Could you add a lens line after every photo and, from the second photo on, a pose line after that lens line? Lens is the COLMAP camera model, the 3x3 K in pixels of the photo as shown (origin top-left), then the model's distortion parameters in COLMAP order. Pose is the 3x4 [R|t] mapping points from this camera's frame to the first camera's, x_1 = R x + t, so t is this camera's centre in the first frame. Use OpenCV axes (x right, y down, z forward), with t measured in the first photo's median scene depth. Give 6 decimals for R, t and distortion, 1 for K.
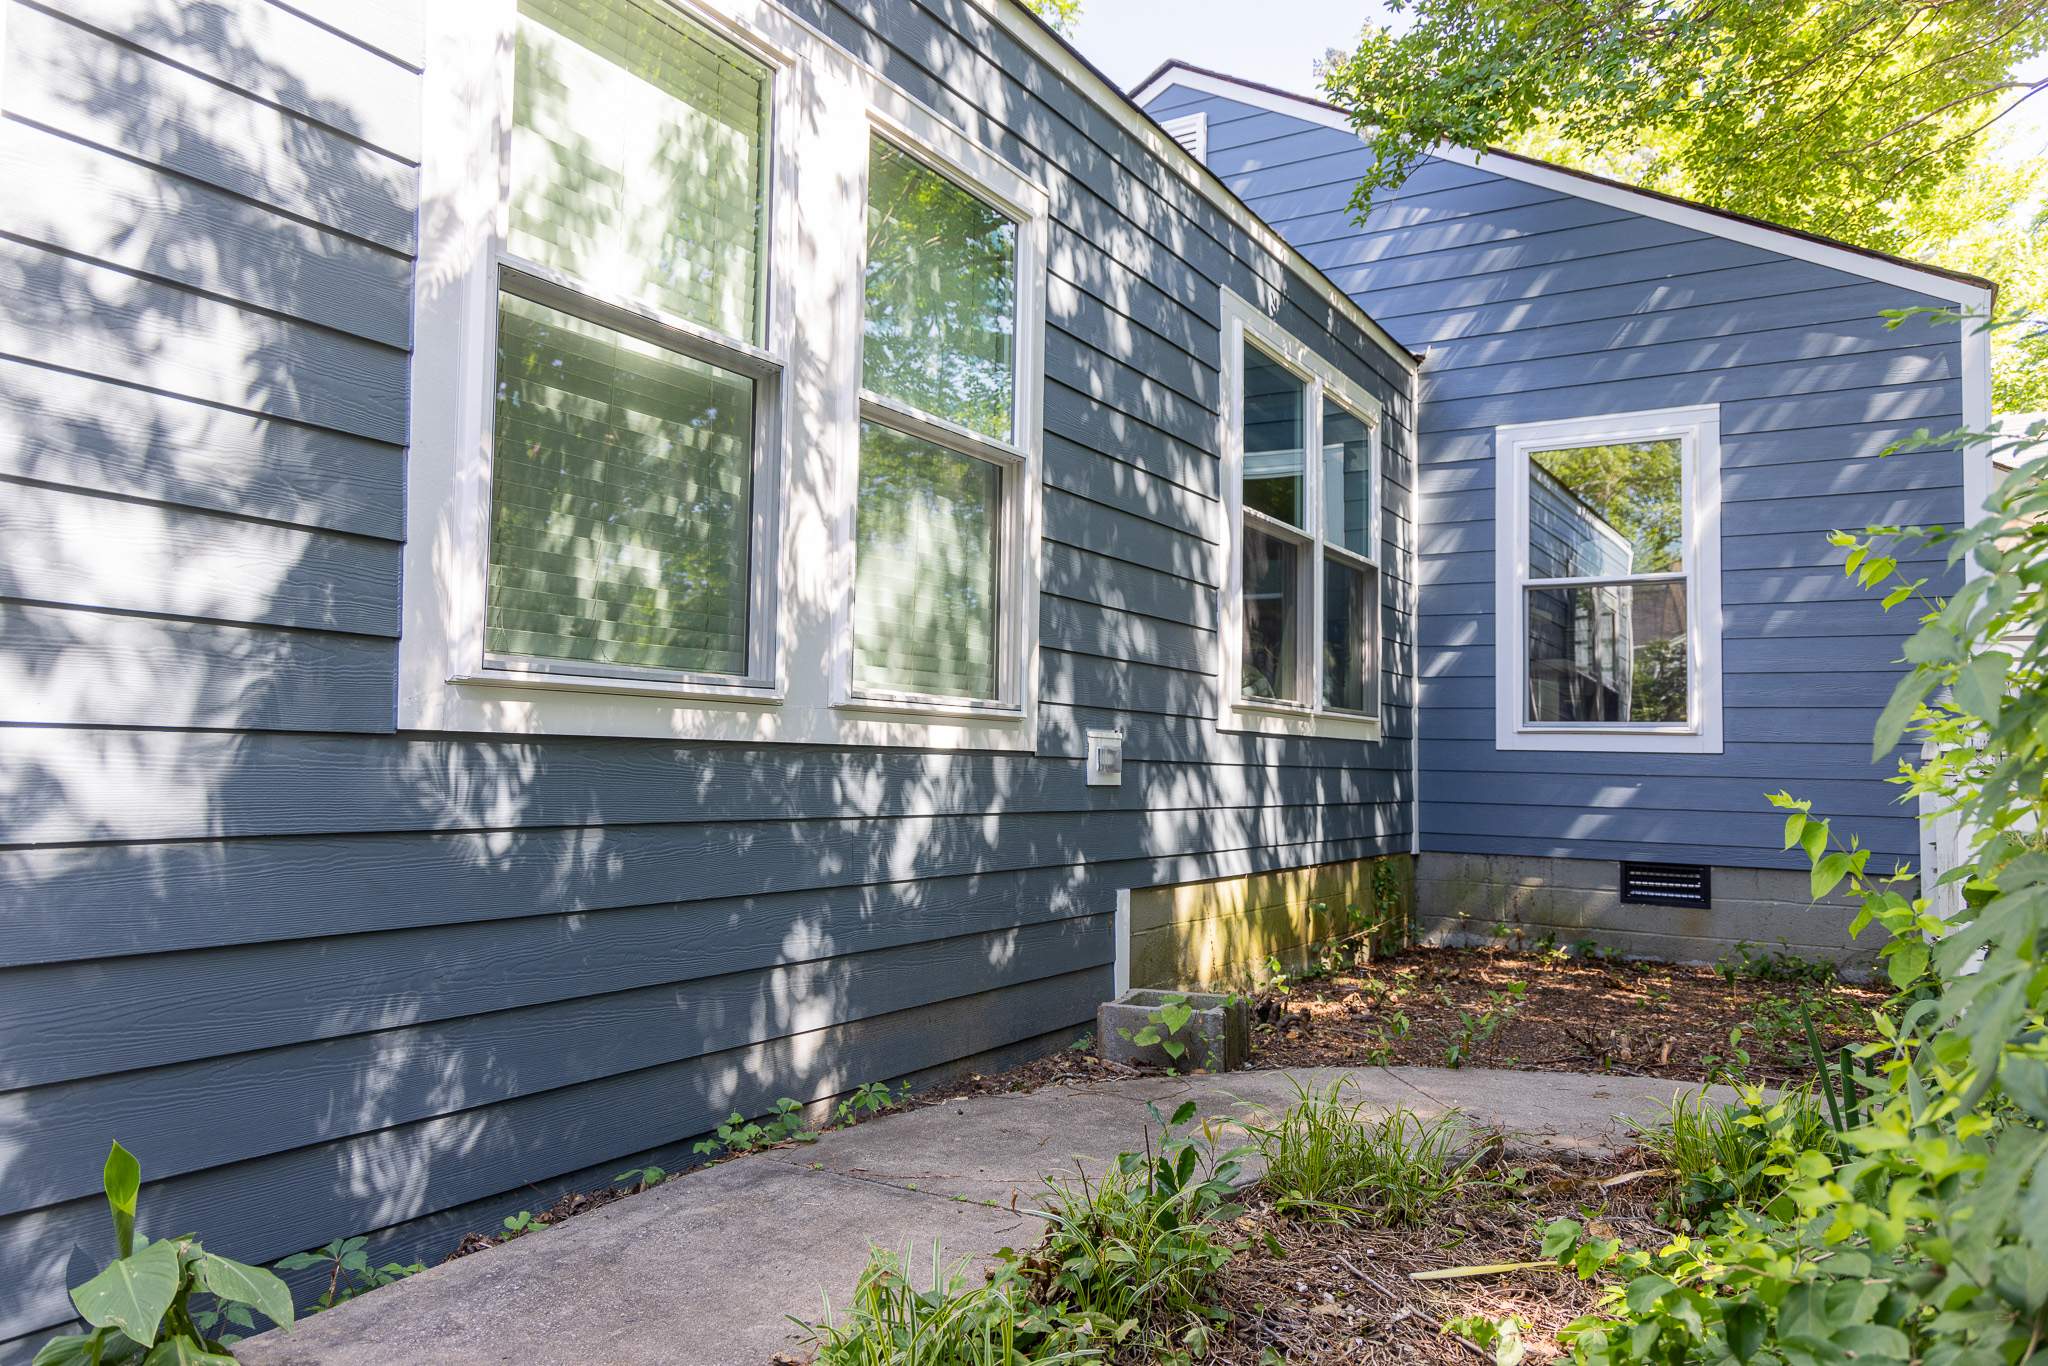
lens RADIAL K [[1397.0, 0, 1025.1], [0, 1397.0, 662.9], [0, 0, 1]] dist [-0.000593, -0.000756]
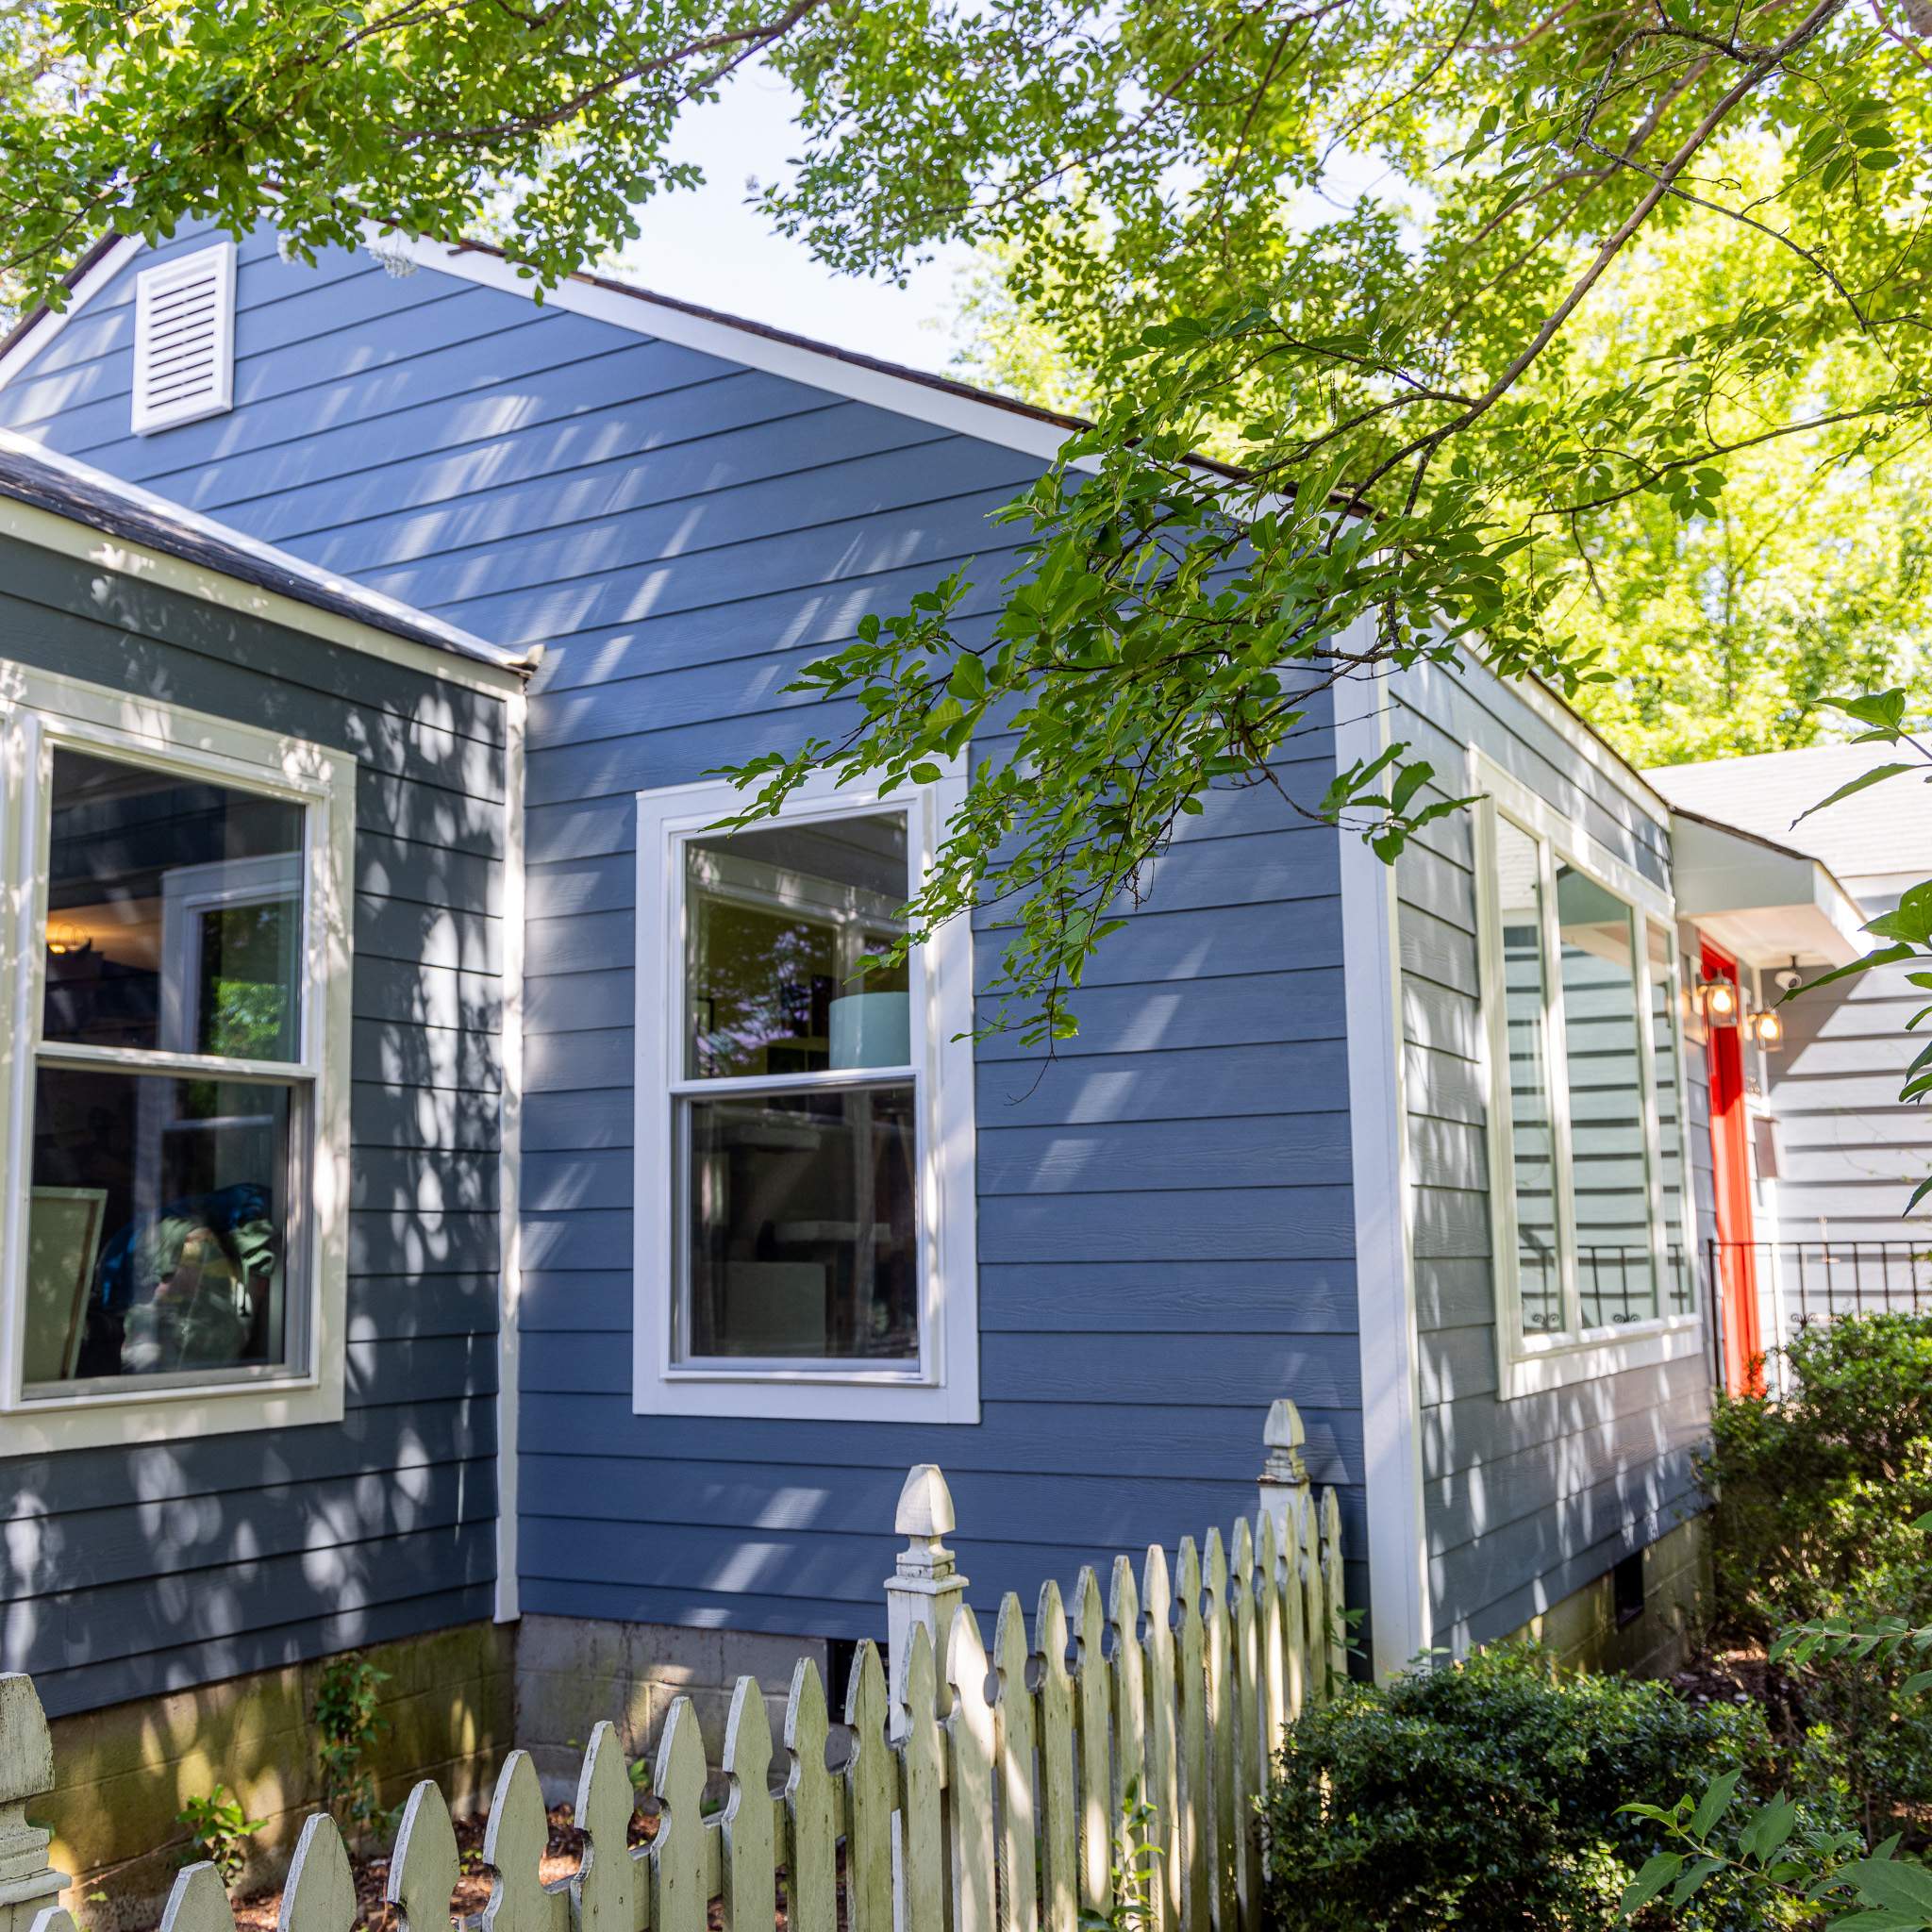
lens RADIAL K [[2111.0, 0, 961.1], [0, 2111.0, 976.8], [0, 0, 1]] dist [0.024794, 0.000000]
pose [[0.998622, -0.024628, 0.046338, 0.449550], [0.028189, 0.996568, -0.077836, -0.036485], [-0.044262, 0.079035, 0.995889, 0.212864]]
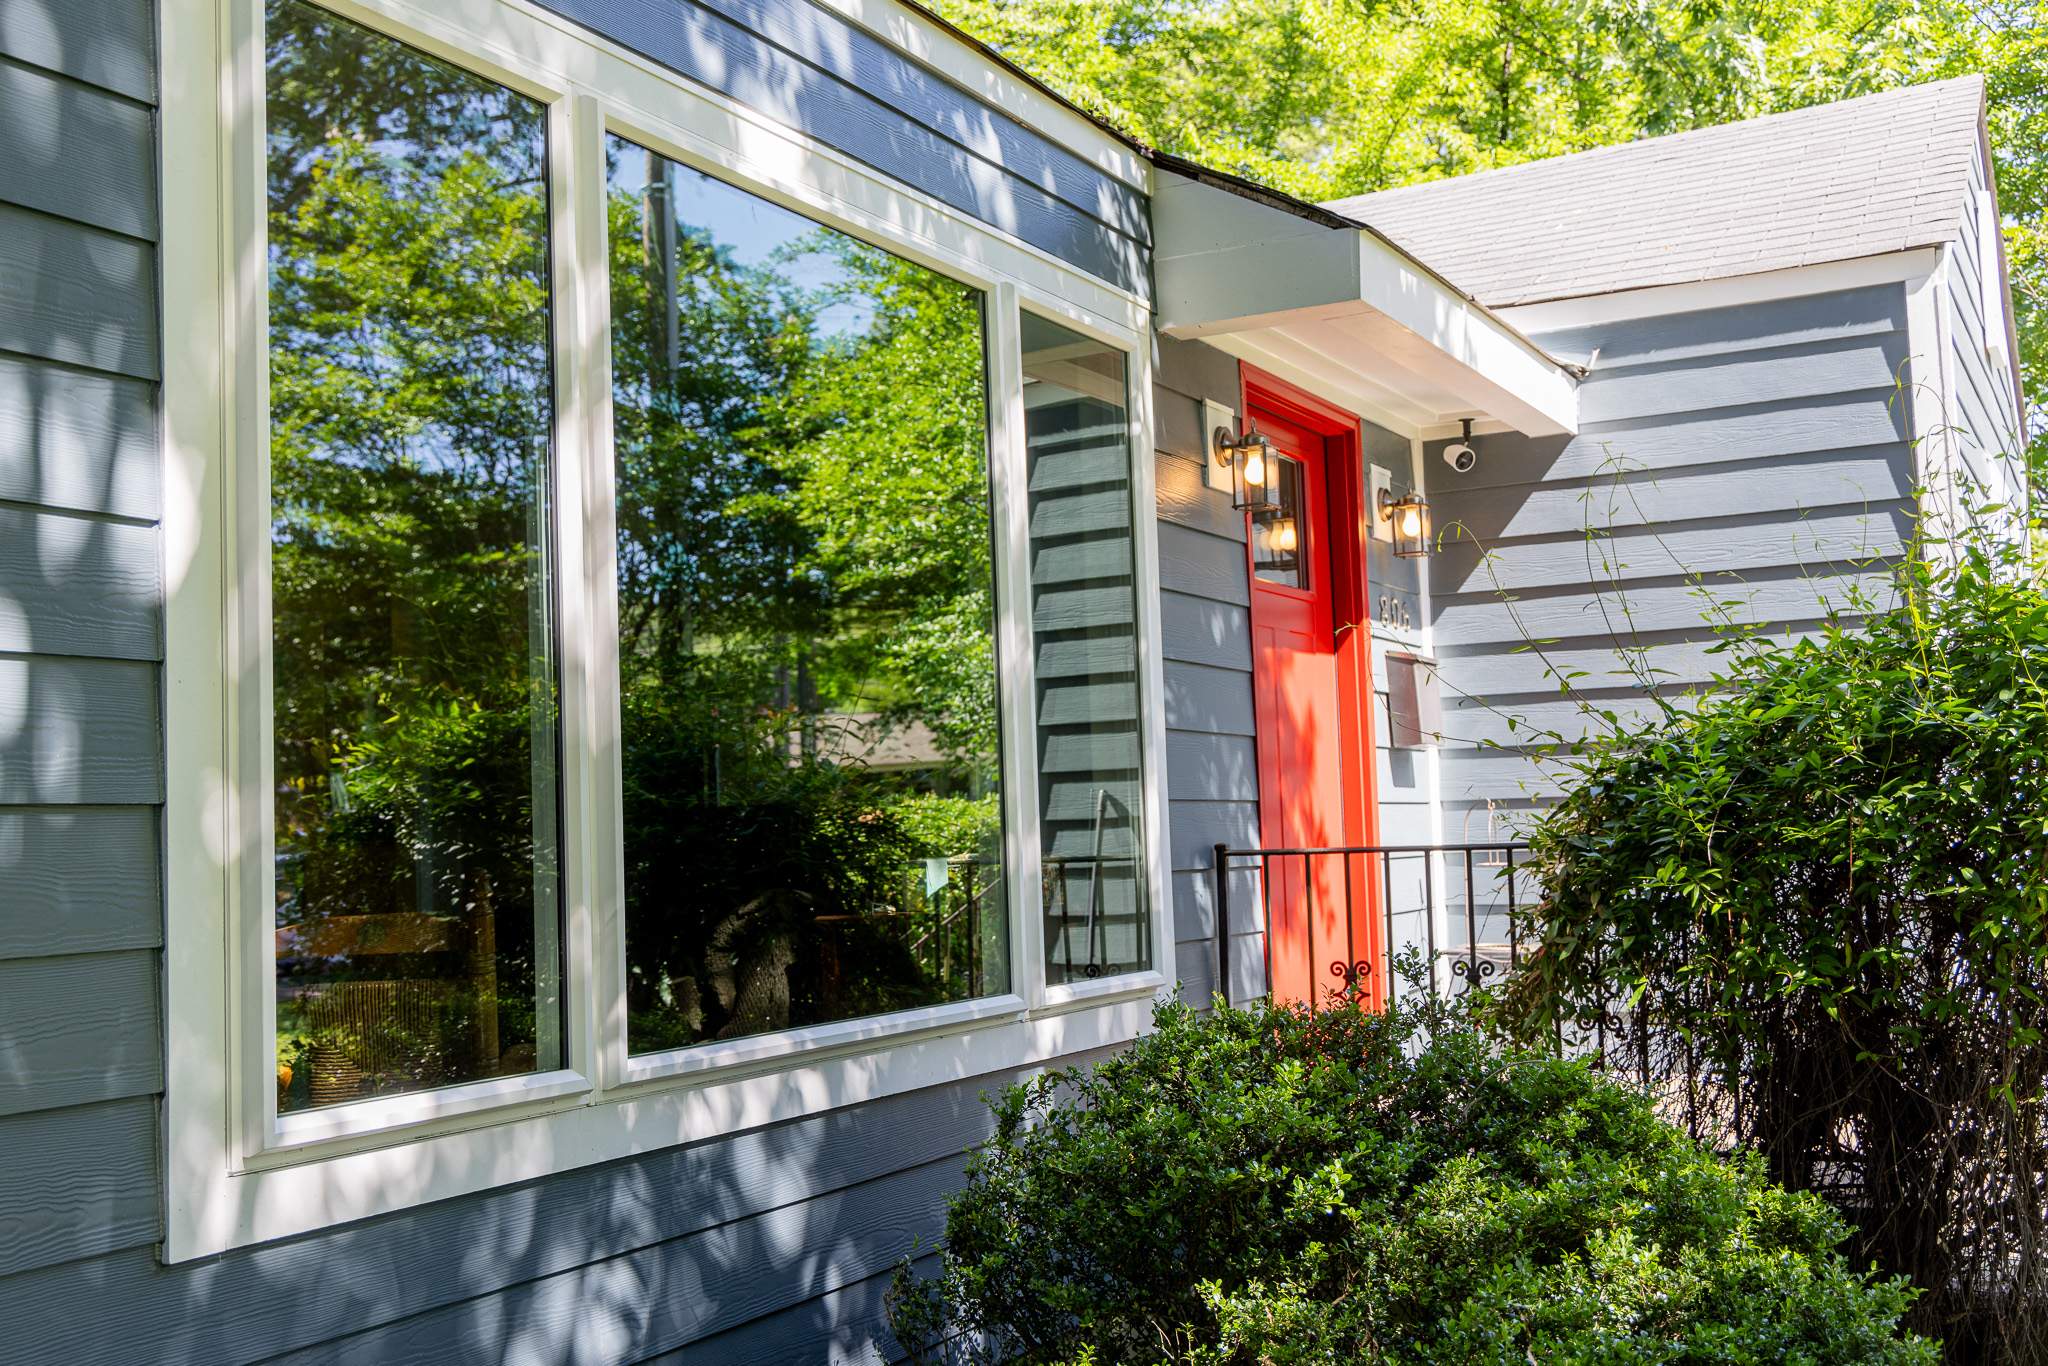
lens RADIAL K [[2099.2, 0, 1021.8], [0, 2099.2, 691.8], [0, 0, 1]] dist [-0.006728, 0.000000]
pose [[0.998010, -0.048082, 0.040802, 0.795030], [0.048585, 0.998754, -0.011412, -0.021053], [-0.040203, 0.013372, 0.999102, 0.616508]]
